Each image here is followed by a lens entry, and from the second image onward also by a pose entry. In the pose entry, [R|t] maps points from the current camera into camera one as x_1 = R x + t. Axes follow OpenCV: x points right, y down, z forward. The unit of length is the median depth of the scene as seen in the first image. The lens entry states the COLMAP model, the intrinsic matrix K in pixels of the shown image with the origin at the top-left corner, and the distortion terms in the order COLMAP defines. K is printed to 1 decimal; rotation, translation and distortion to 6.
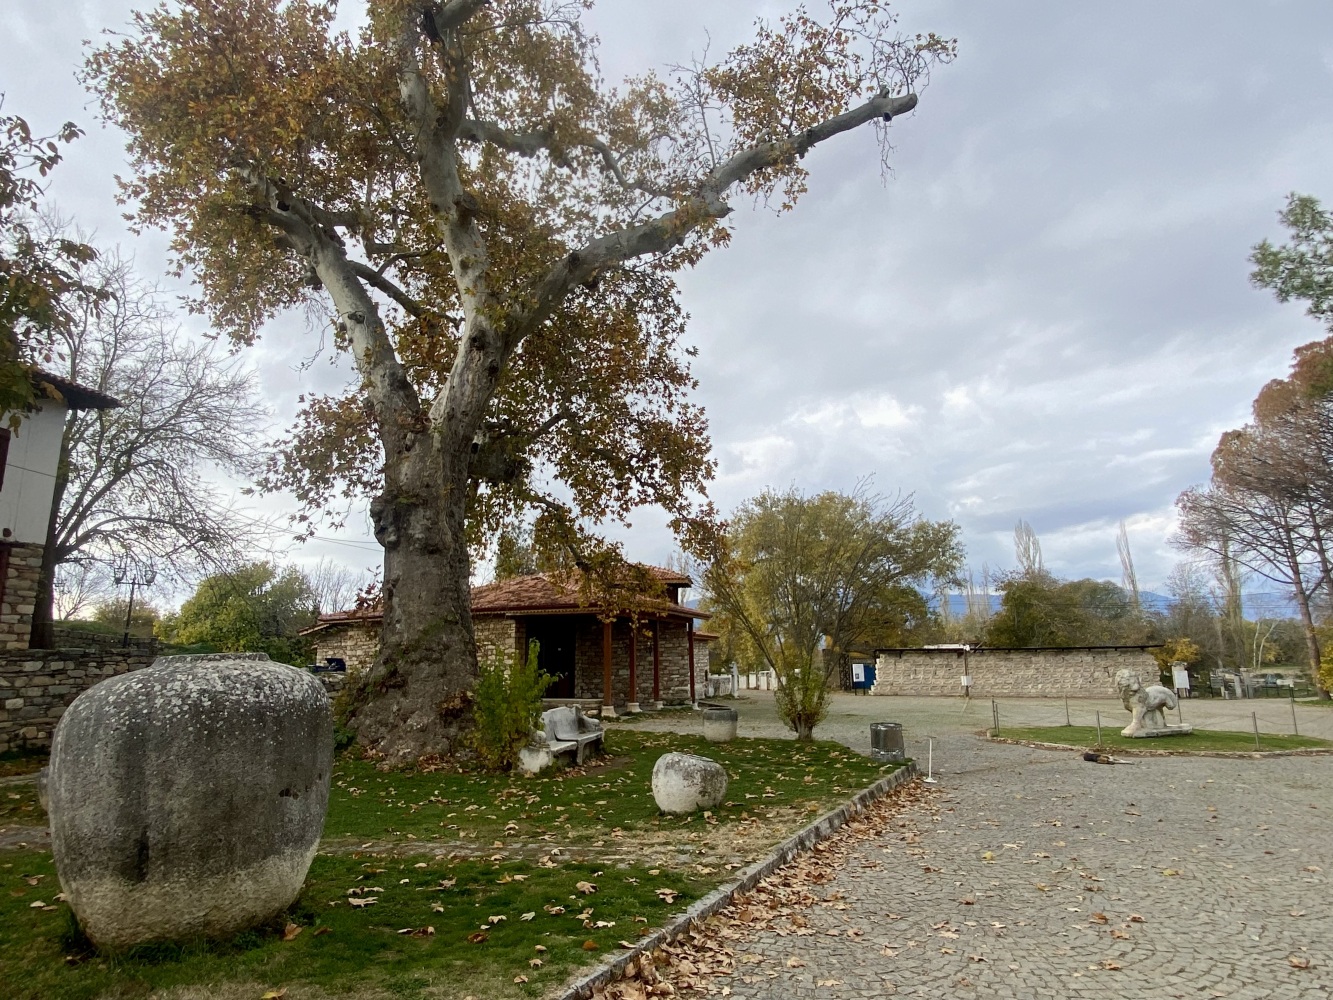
lens RADIAL K [[743.1, 0, 666.5], [0, 743.1, 500.0], [0, 0, 1]] dist [0.050073, -0.058358]
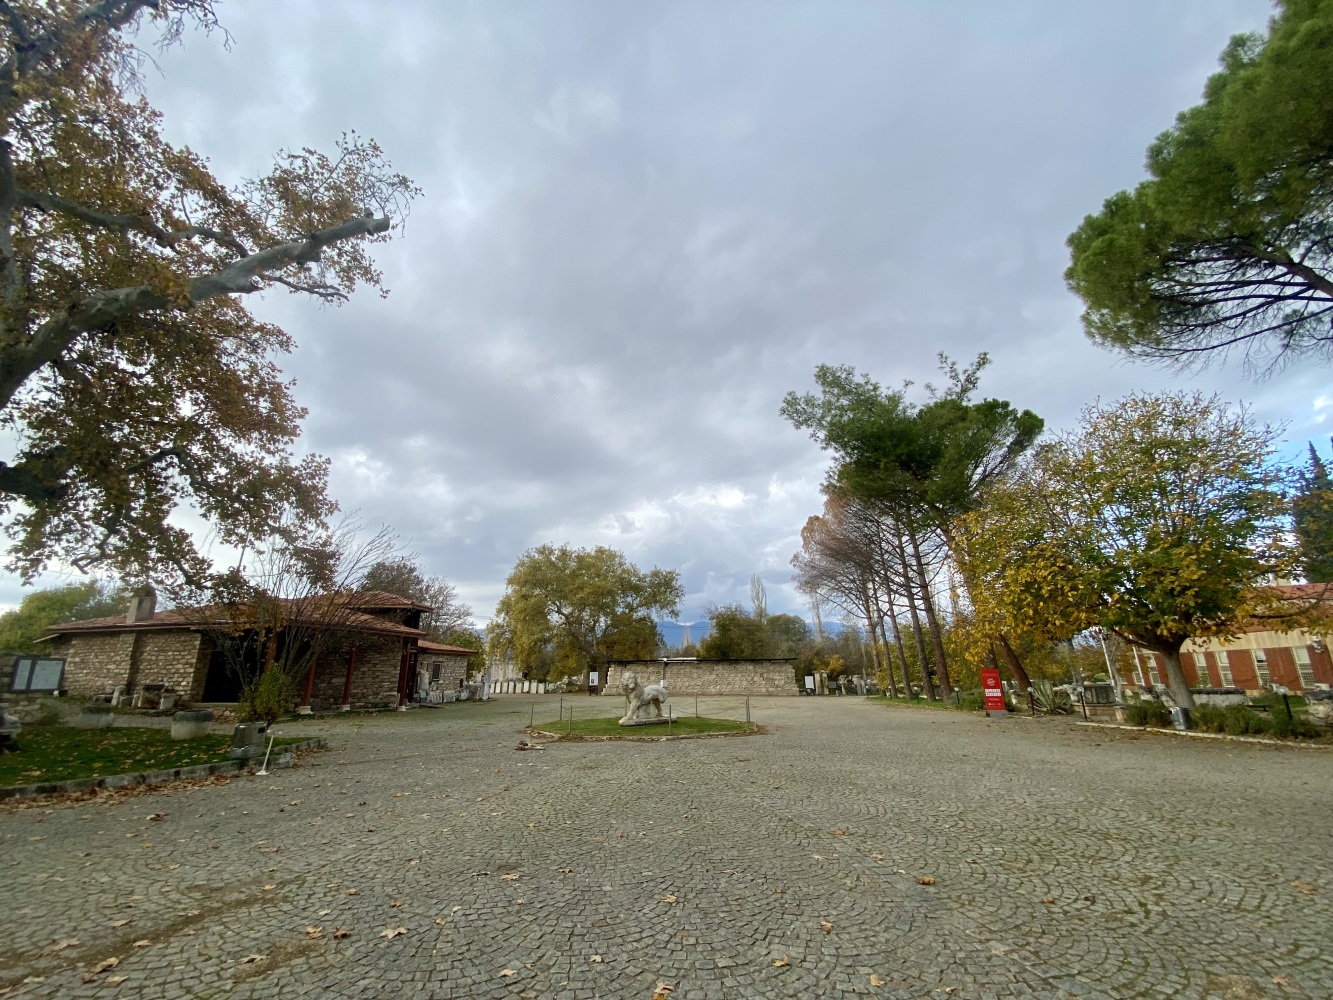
lens RADIAL K [[521.3, 0, 666.5], [0, 521.3, 500.0], [0, 0, 1]] dist [0.027273, -0.024234]
pose [[0.972134, 0.069510, 0.223882, 0.161010], [-0.045802, 0.992942, -0.109403, 0.005645], [-0.229907, 0.096100, 0.968456, 0.013939]]
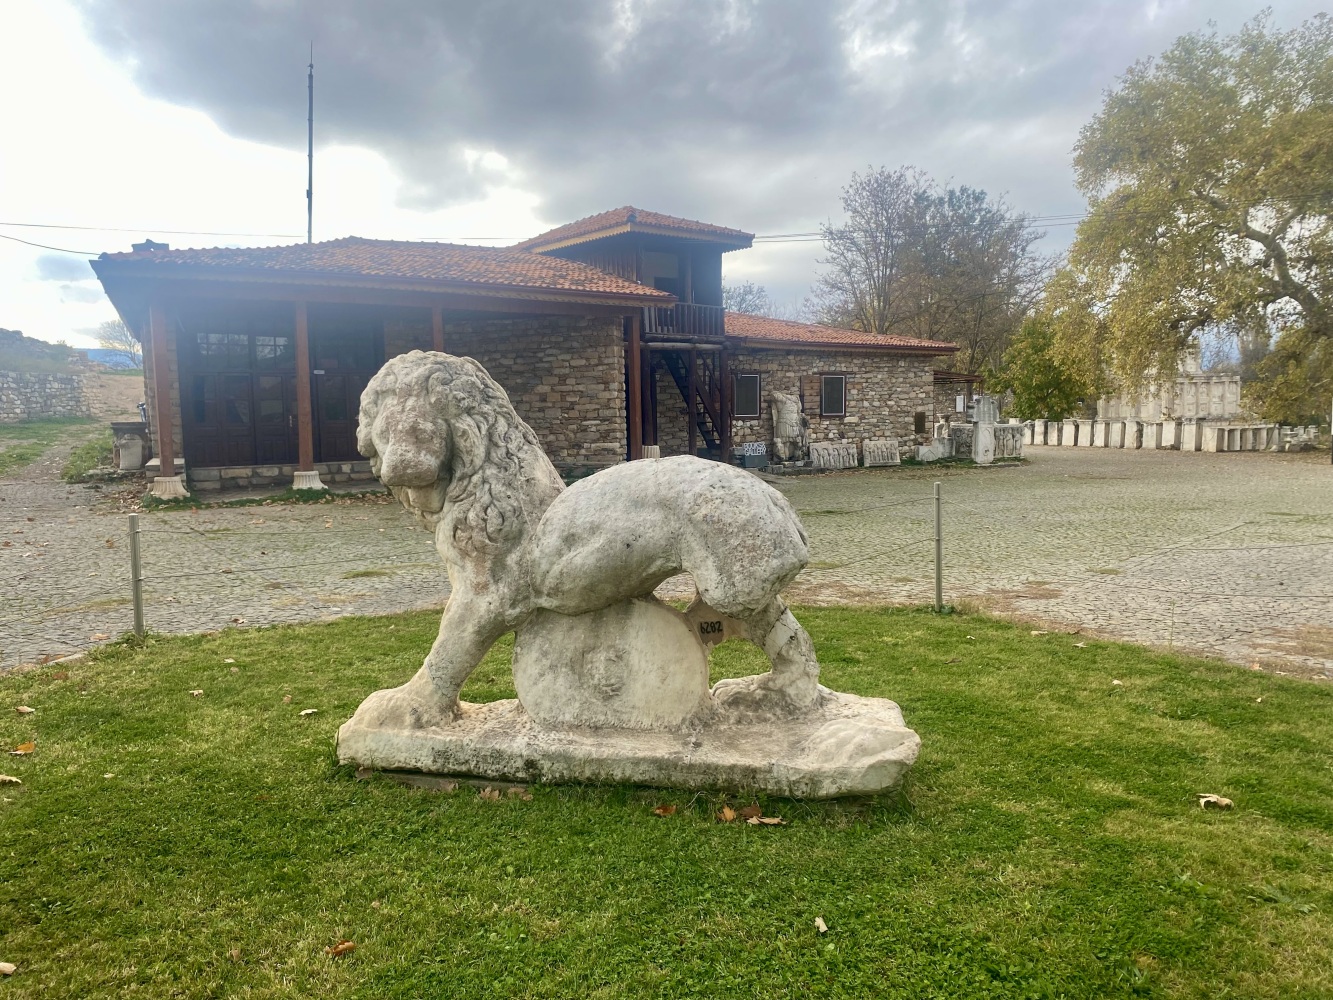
lens RADIAL K [[1021.9, 0, 666.5], [0, 1021.9, 500.0], [0, 0, 1]] dist [-0.005229, -0.002477]
pose [[0.828578, 0.041833, -0.558308, 0.283884], [0.127843, 0.956723, 0.261415, 0.073788], [0.545082, -0.287979, 0.787372, 0.306842]]
